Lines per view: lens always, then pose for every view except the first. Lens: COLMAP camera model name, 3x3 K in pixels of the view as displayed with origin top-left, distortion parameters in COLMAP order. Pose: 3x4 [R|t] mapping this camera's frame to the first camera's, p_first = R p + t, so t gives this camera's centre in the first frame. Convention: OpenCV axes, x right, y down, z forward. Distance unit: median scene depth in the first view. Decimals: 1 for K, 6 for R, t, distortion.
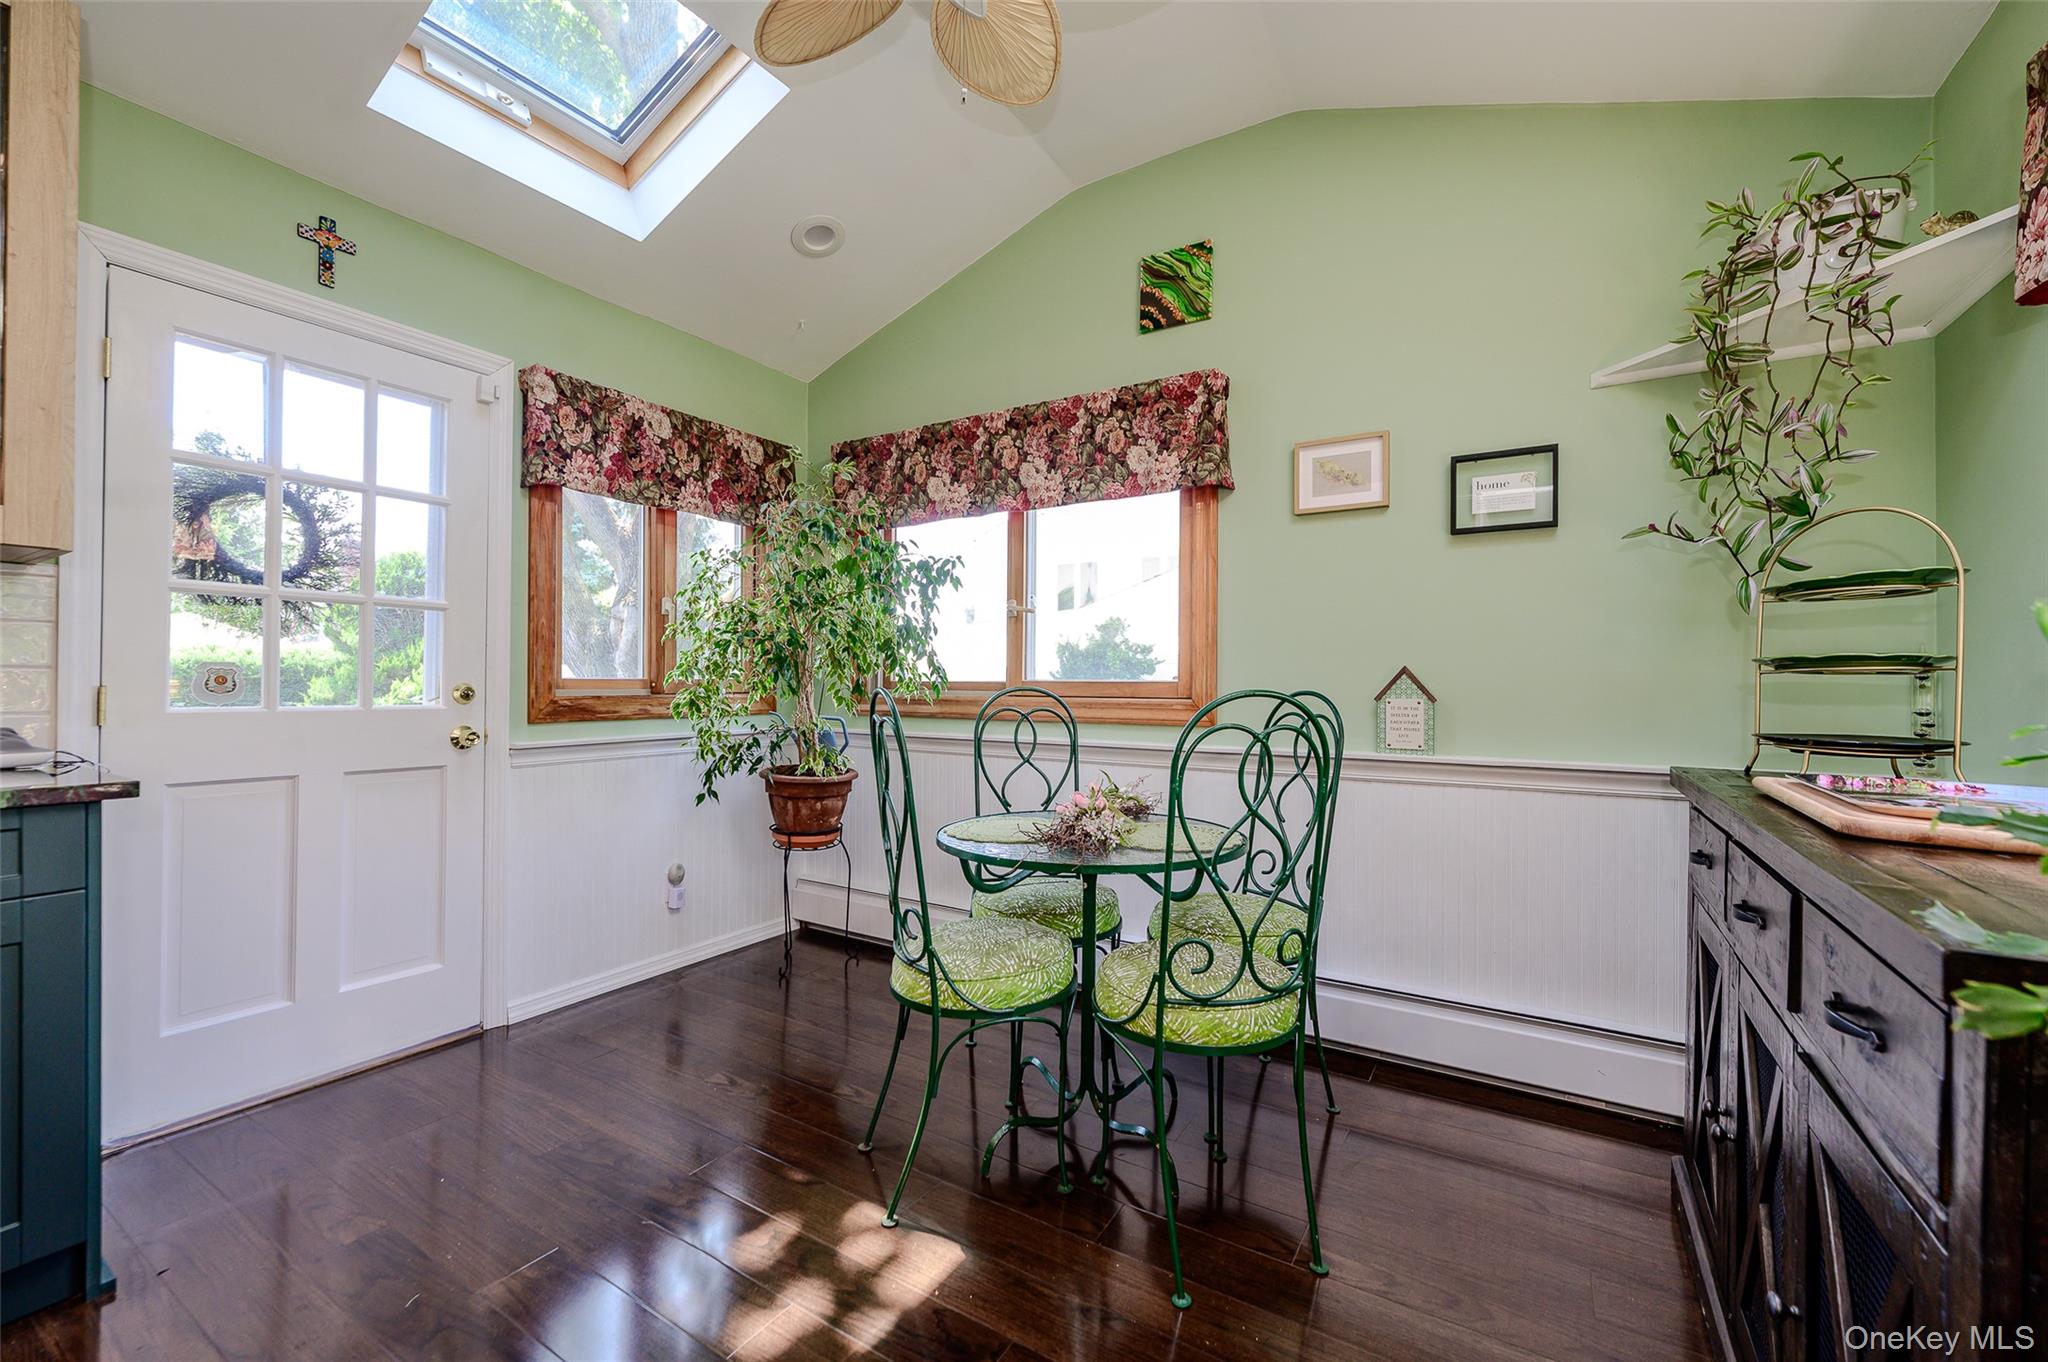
lens RADIAL K [[826.0, 0, 1019.7], [0, 826.0, 684.3], [0, 0, 1]] dist [0.002899, 0.000474]
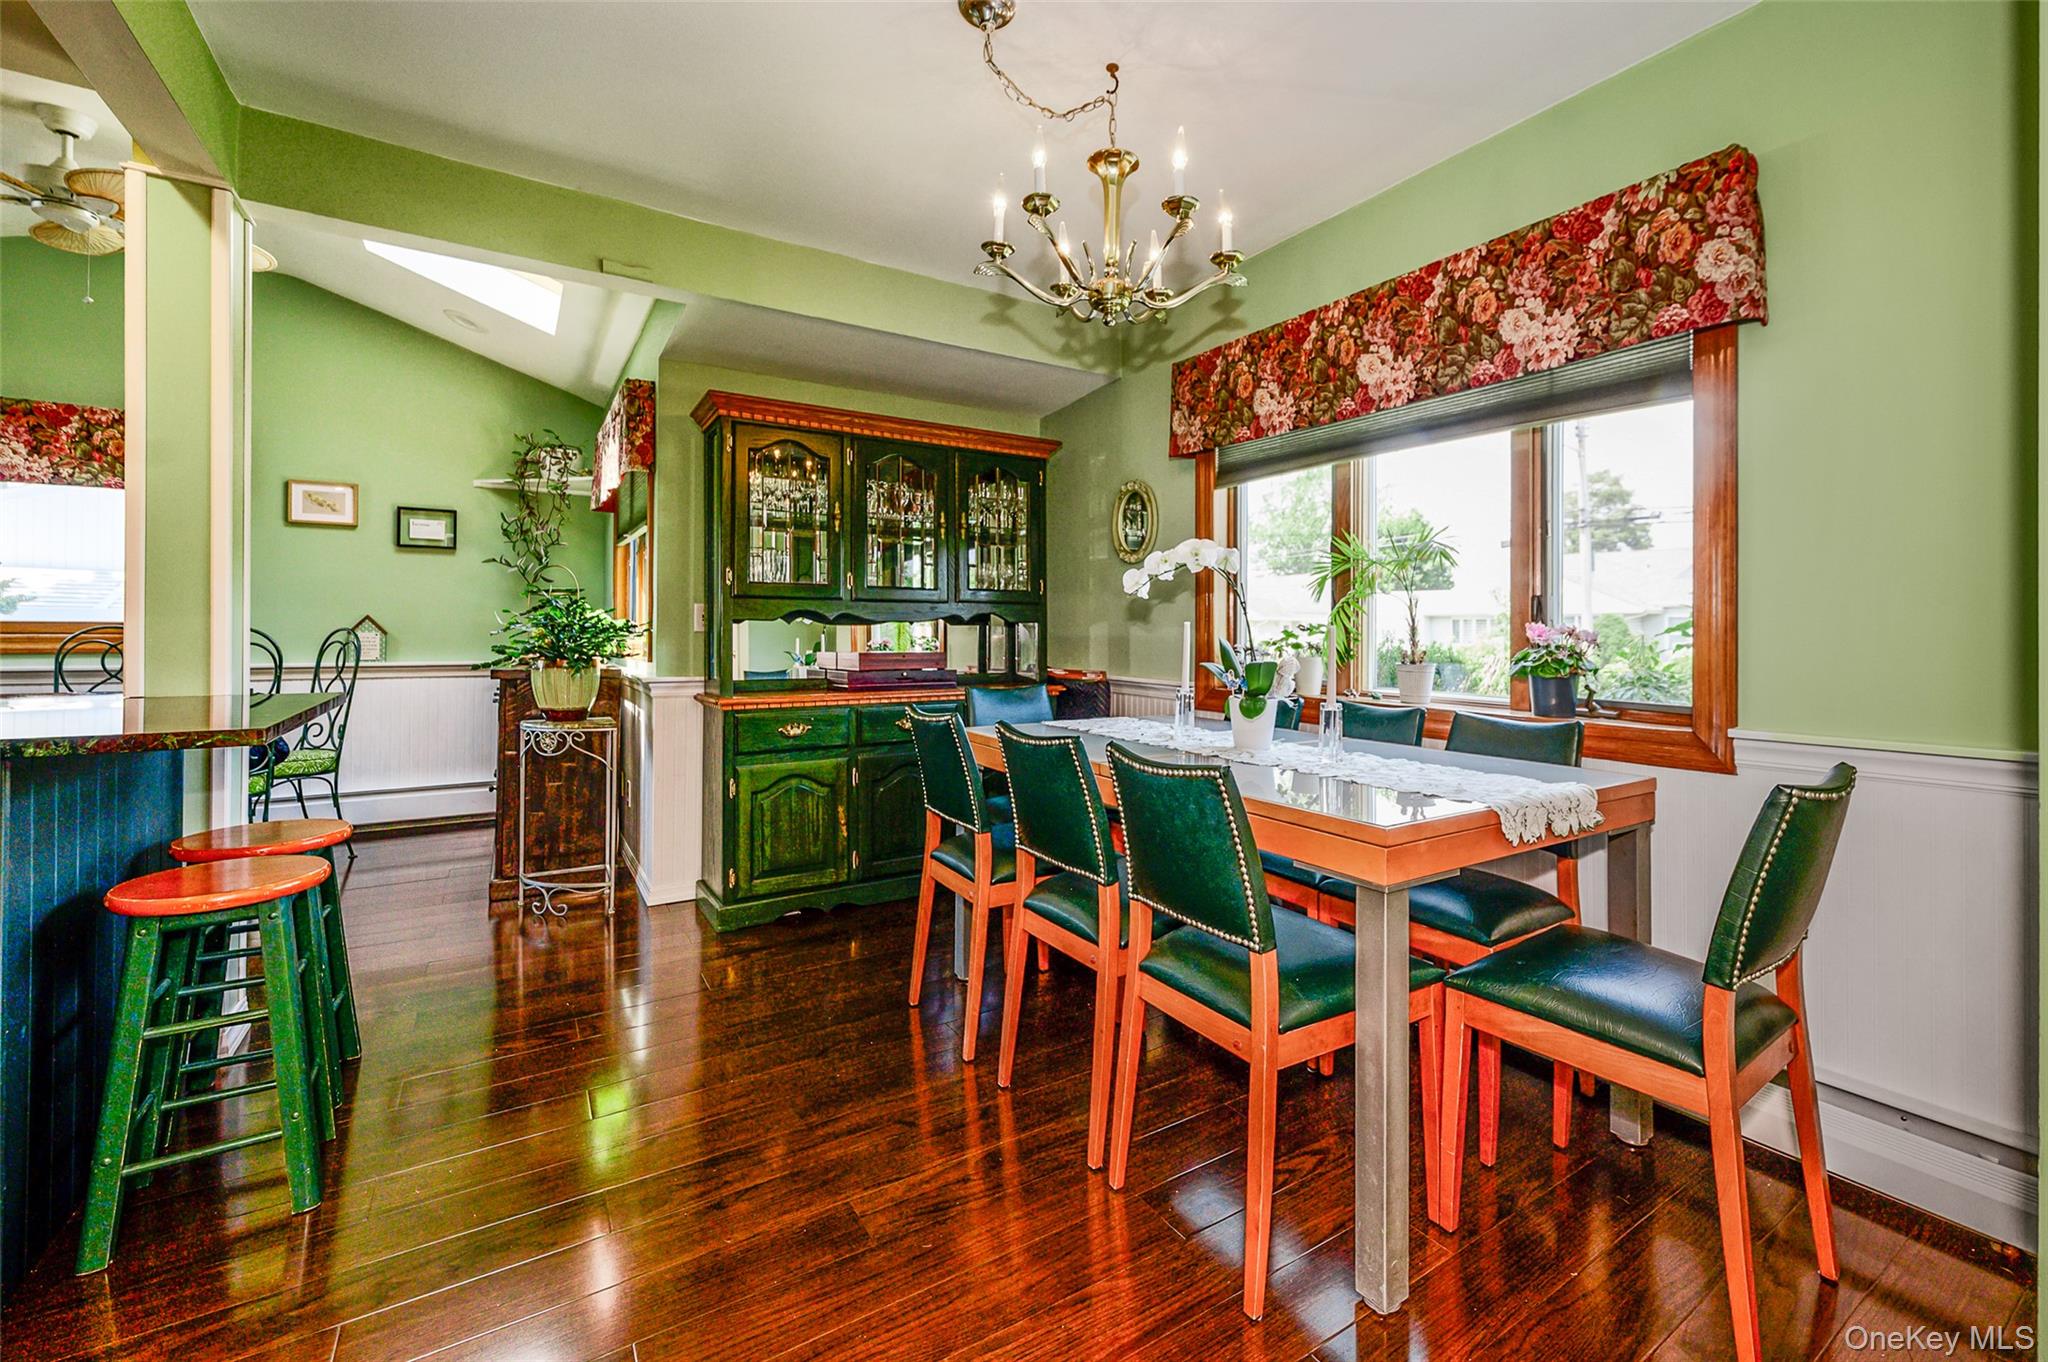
lens RADIAL K [[826.0, 0, 1074.4], [0, 826.0, 633.9], [0, 0, 1]] dist [0.002899, 0.000474]
pose [[0.407549, -0.001836, 0.913181, -0.606918], [-0.008657, 0.999945, 0.005874, -0.006419], [-0.913142, -0.010299, 0.407511, -1.250233]]
